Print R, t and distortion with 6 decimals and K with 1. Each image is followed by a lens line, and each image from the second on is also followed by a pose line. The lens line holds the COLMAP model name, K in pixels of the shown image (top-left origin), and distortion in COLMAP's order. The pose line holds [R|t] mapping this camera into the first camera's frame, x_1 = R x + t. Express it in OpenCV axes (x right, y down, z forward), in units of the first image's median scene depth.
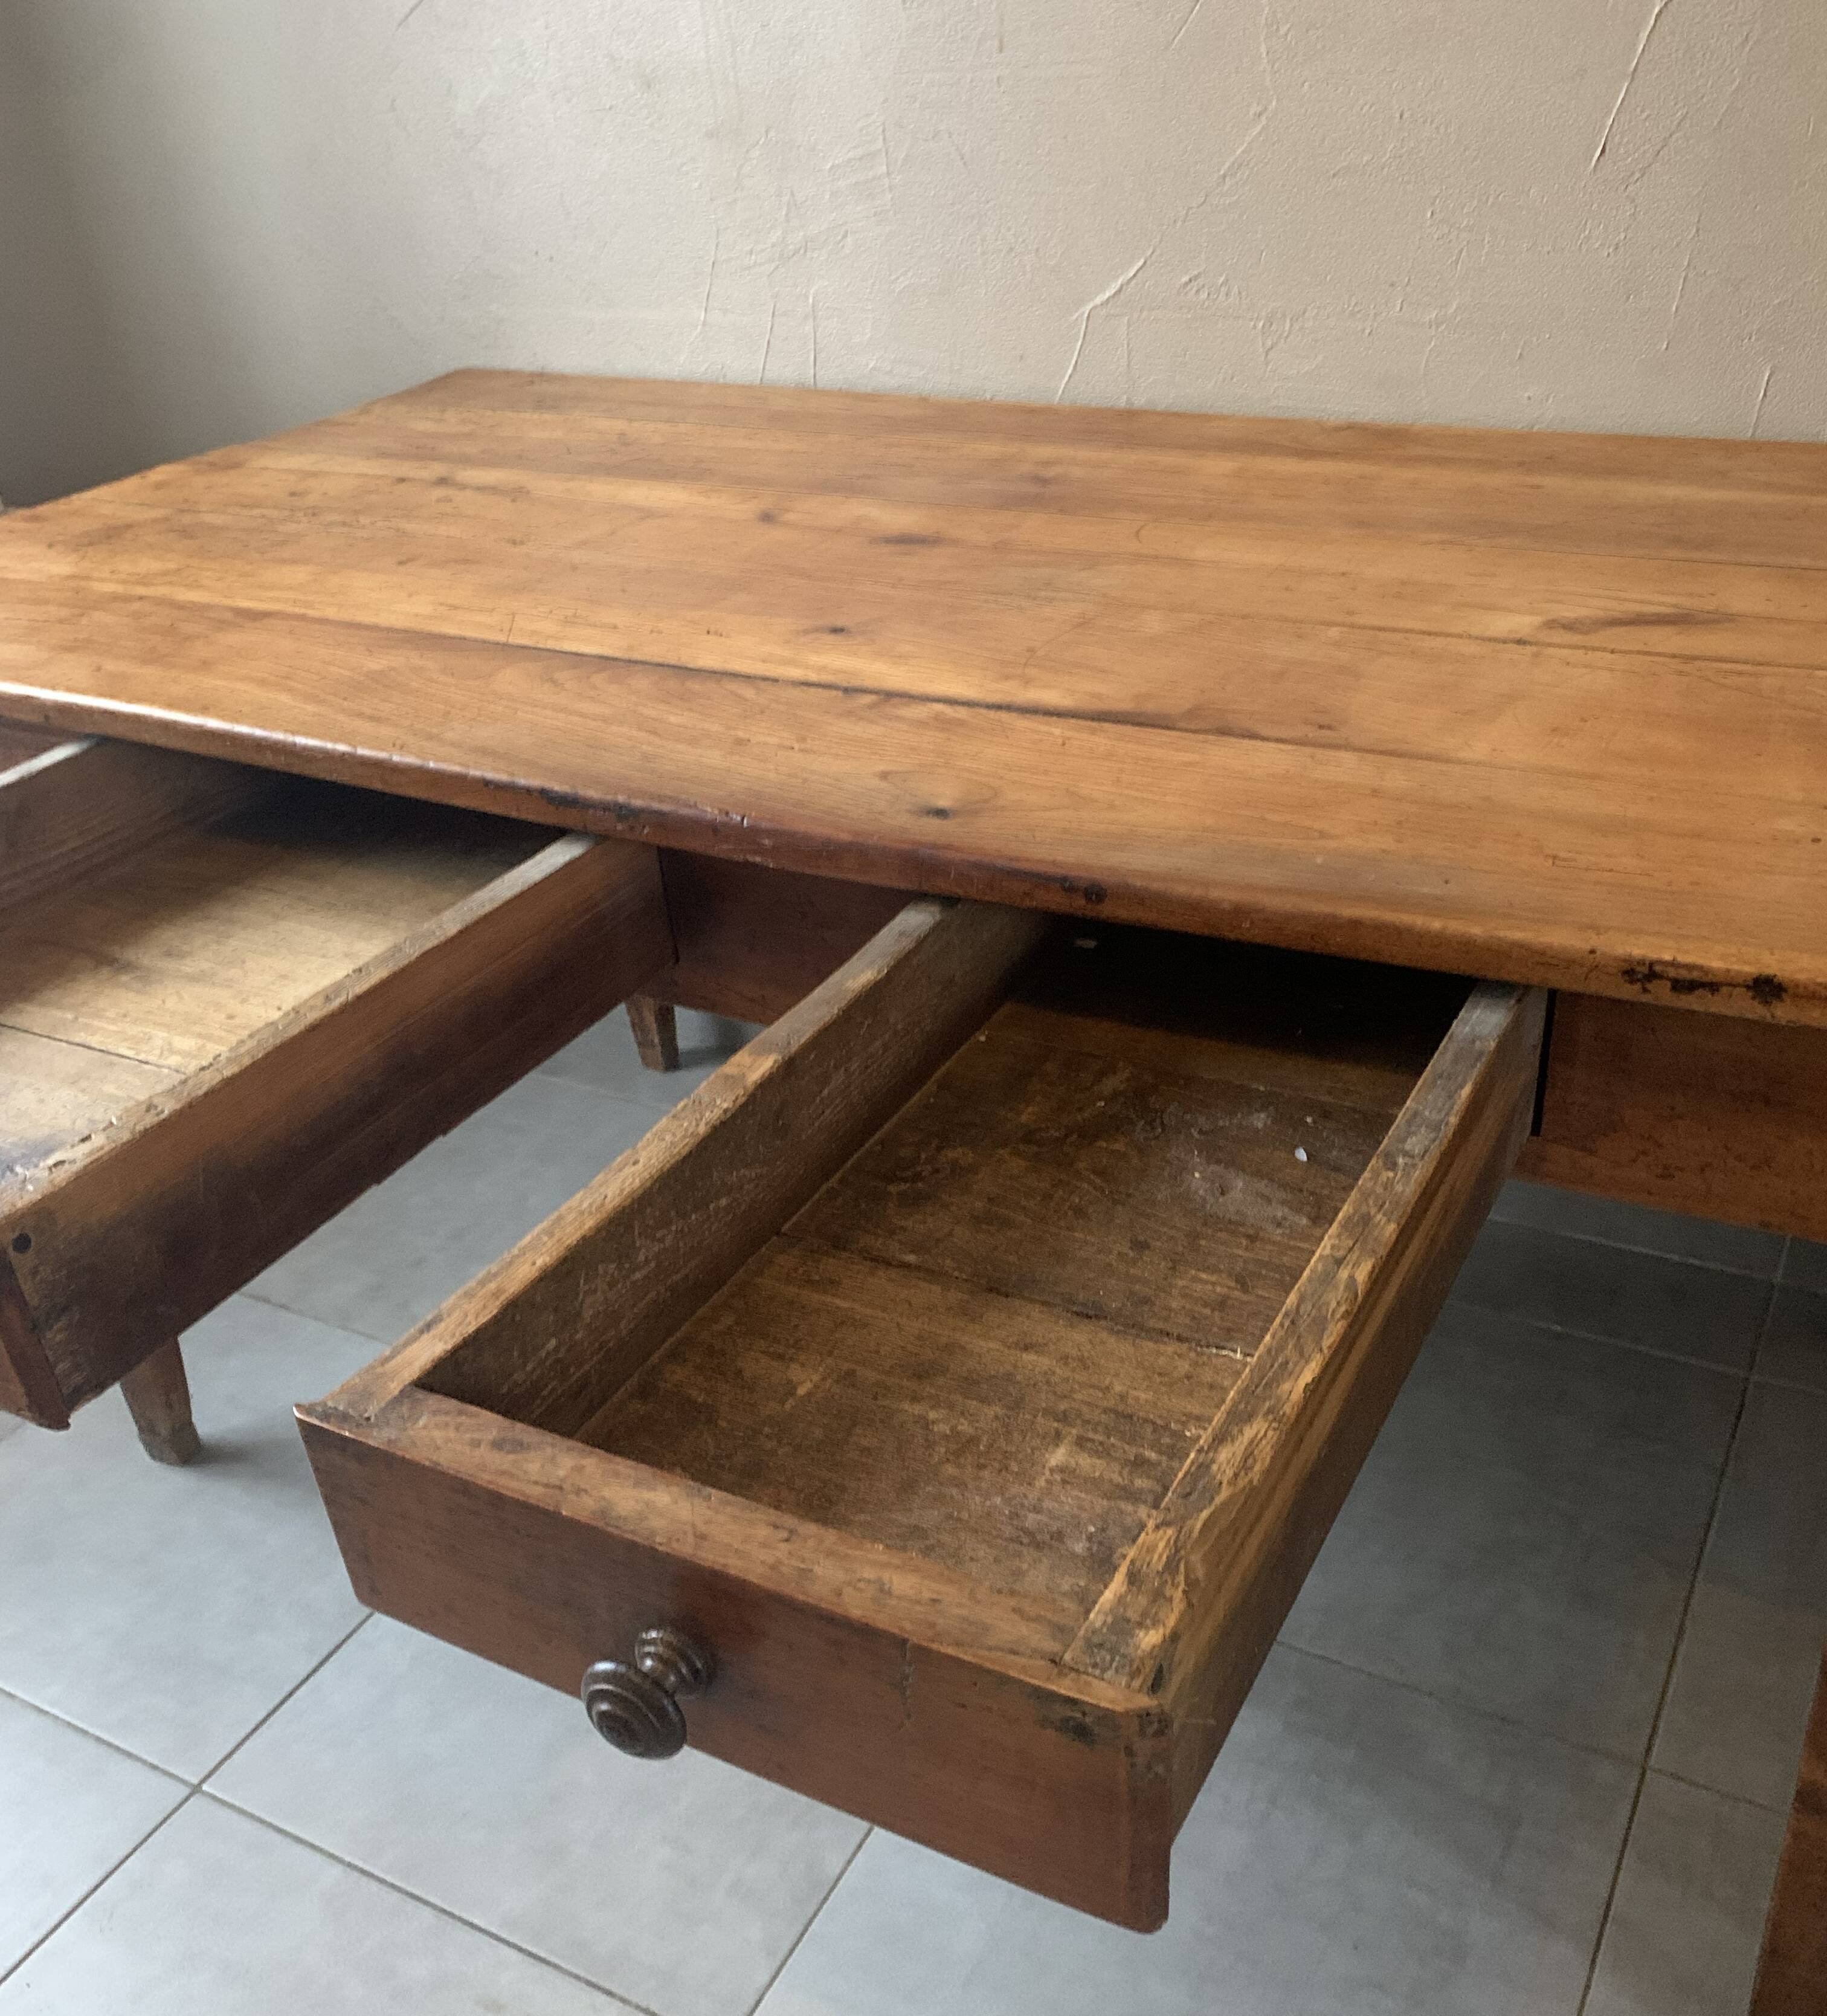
lens RADIAL K [[1834.3, 0, 937.6], [0, 1834.3, 1192.9], [0, 0, 1]] dist [0.058146, -0.124407]
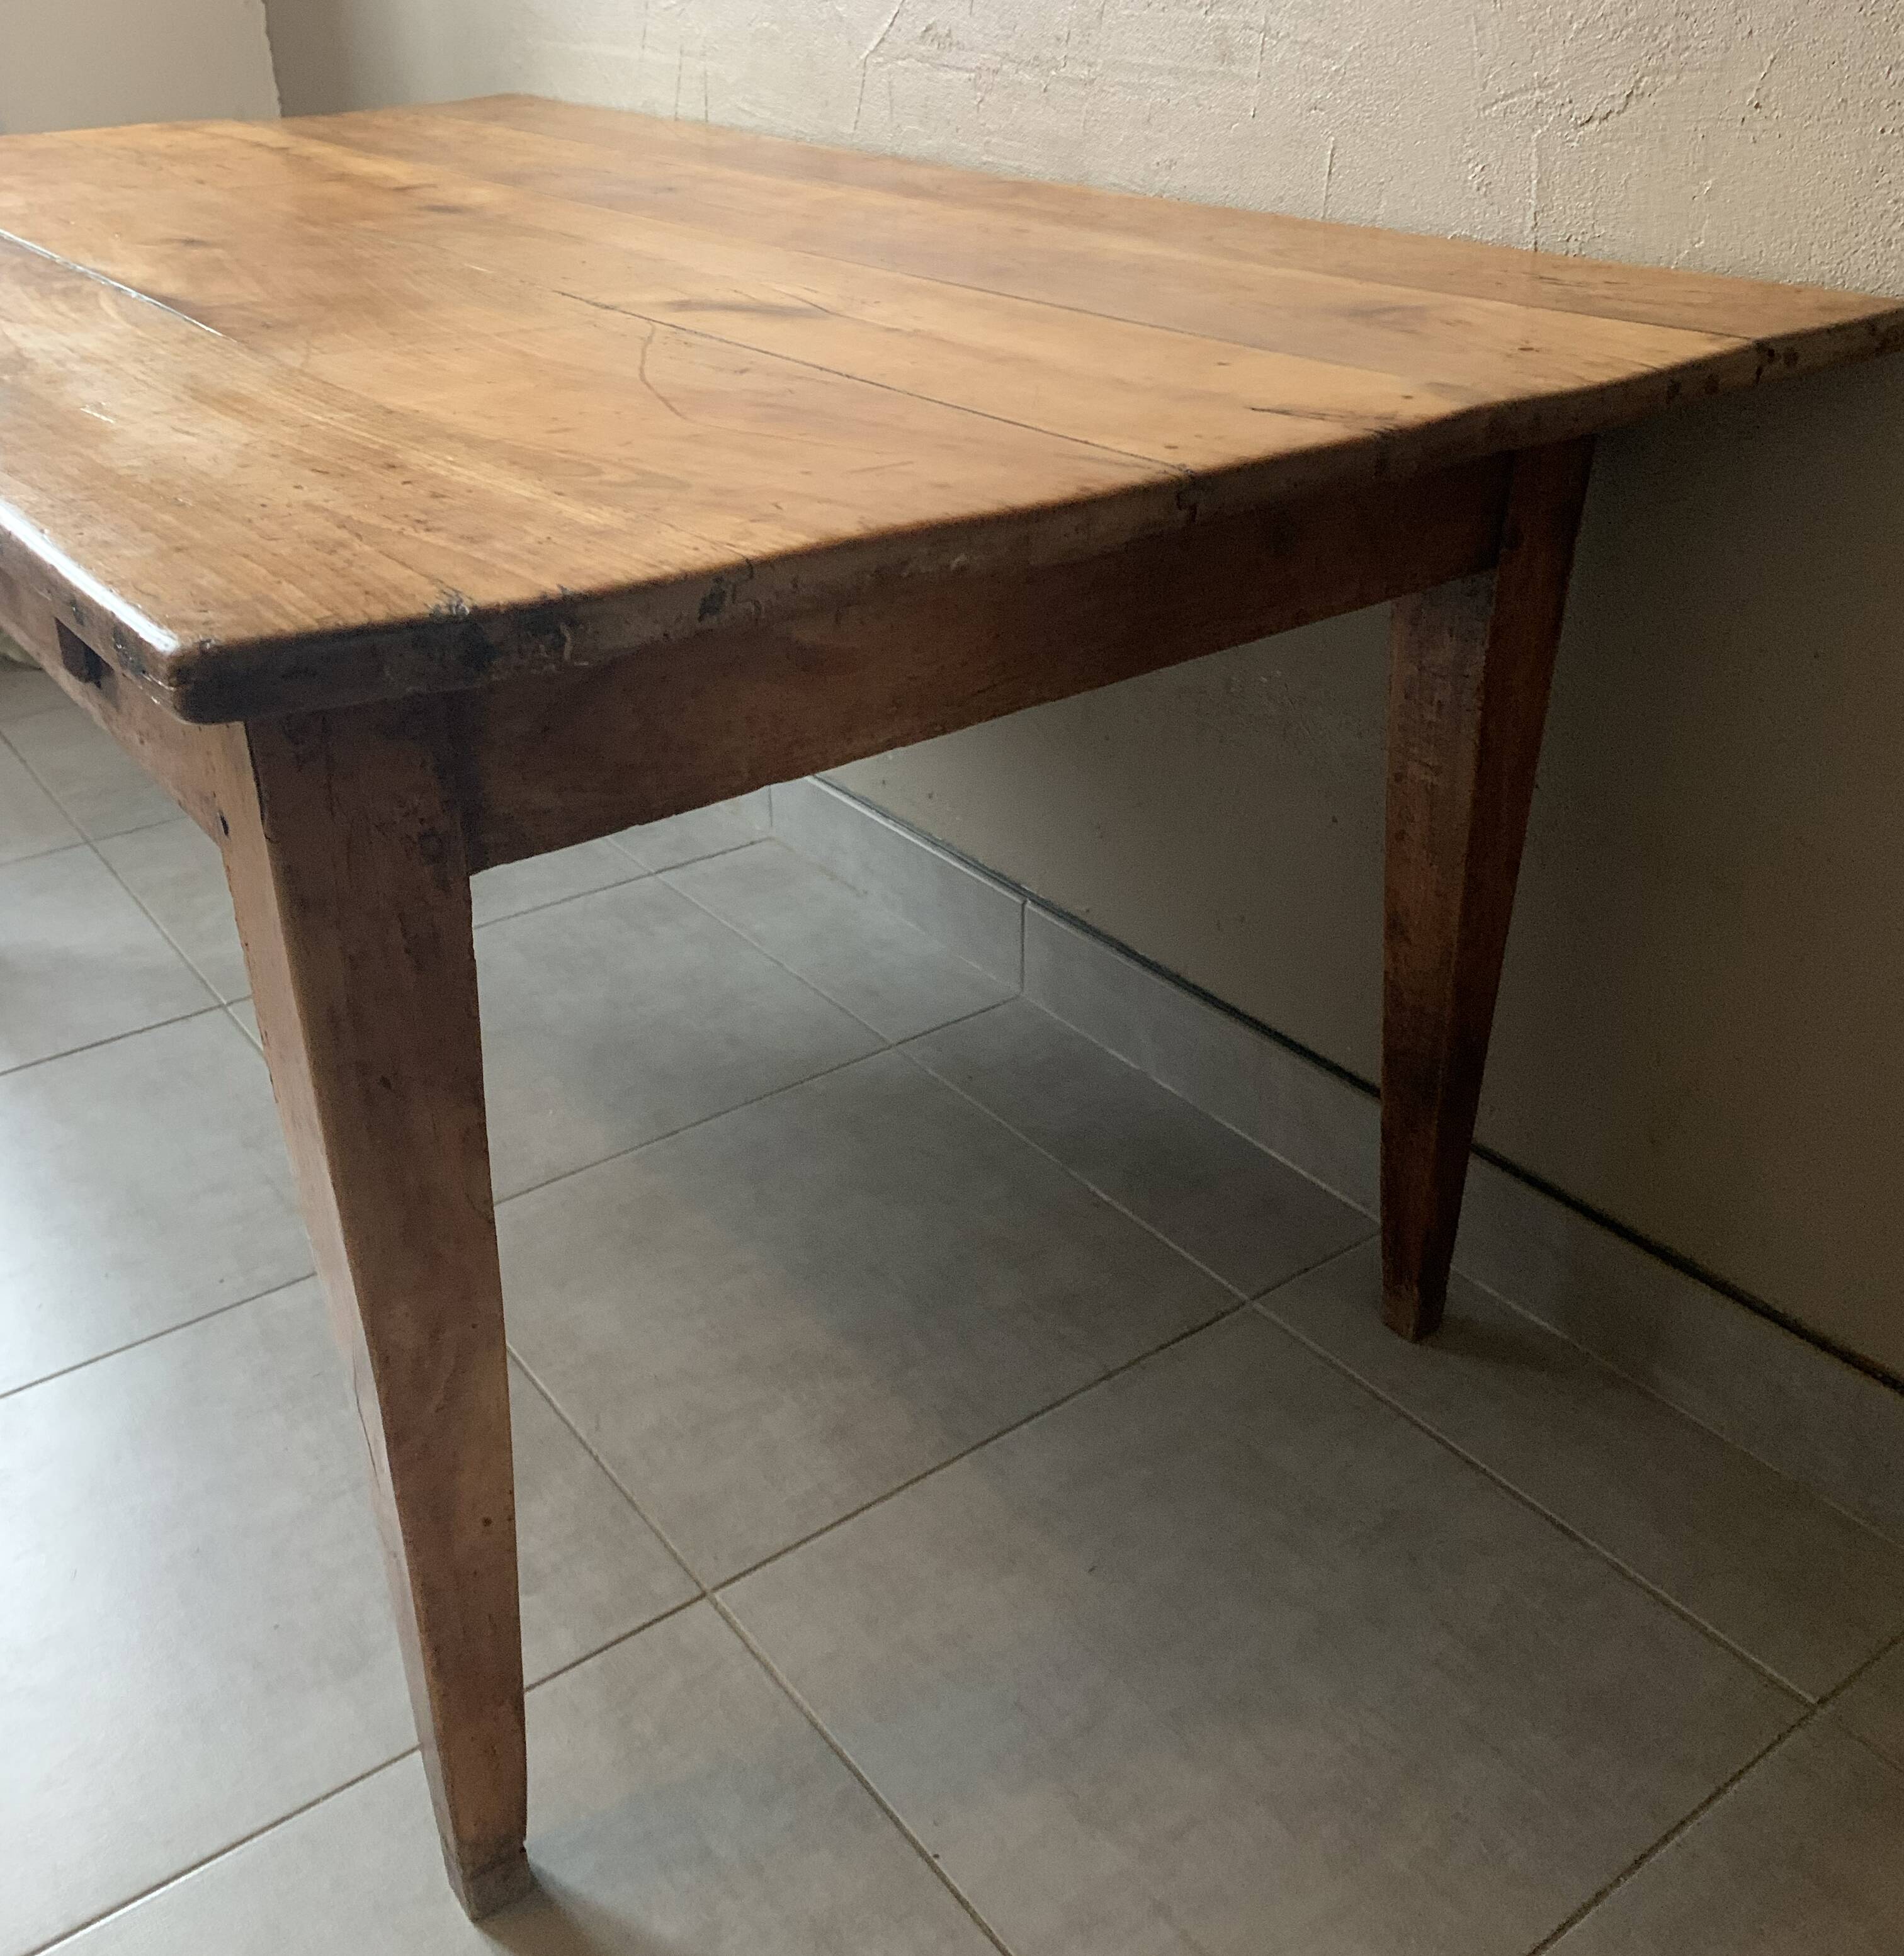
lens RADIAL K [[1951.3, 0, 983.7], [0, 1951.3, 939.1], [0, 0, 1]] dist [0.007531, 0.009764]
pose [[0.905822, 0.238911, -0.349869, 0.961165], [-0.269236, 0.962244, -0.039986, 0.011066], [0.327106, 0.130418, 0.935945, 0.146366]]
